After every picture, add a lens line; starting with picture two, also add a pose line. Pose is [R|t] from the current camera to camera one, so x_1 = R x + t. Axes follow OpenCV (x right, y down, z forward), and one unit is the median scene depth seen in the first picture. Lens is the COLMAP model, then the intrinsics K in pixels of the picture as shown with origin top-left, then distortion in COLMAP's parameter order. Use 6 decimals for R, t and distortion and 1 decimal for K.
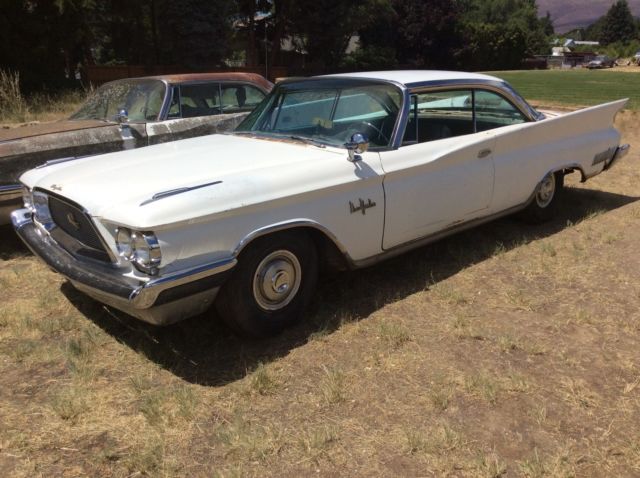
lens RADIAL K [[589.9, 0, 323.3], [0, 589.9, 239.6], [0, 0, 1]] dist [0.094415, -0.171766]
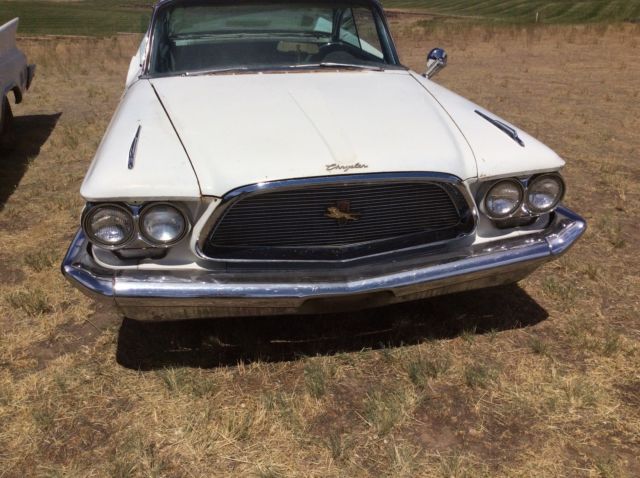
lens RADIAL K [[589.9, 0, 323.3], [0, 589.9, 239.6], [0, 0, 1]] dist [0.094415, -0.171766]
pose [[0.525225, -0.325525, 0.786239, -0.639067], [0.242854, 0.942855, 0.228136, -0.106124], [-0.815574, 0.071119, 0.574266, 0.425285]]
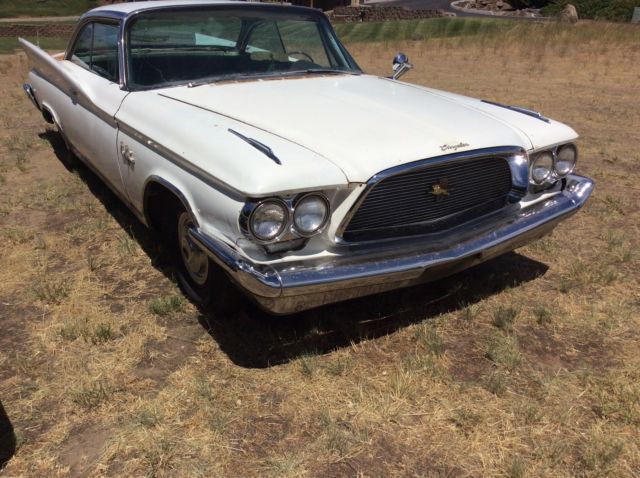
lens RADIAL K [[597.2, 0, 320.3], [0, 597.2, 253.3], [0, 0, 1]] dist [0.090099, -0.184631]
pose [[0.183242, -0.362258, 0.913888, -0.782519], [0.282777, 0.909762, 0.303924, -0.155392], [-0.941520, 0.202735, 0.269145, 0.634755]]
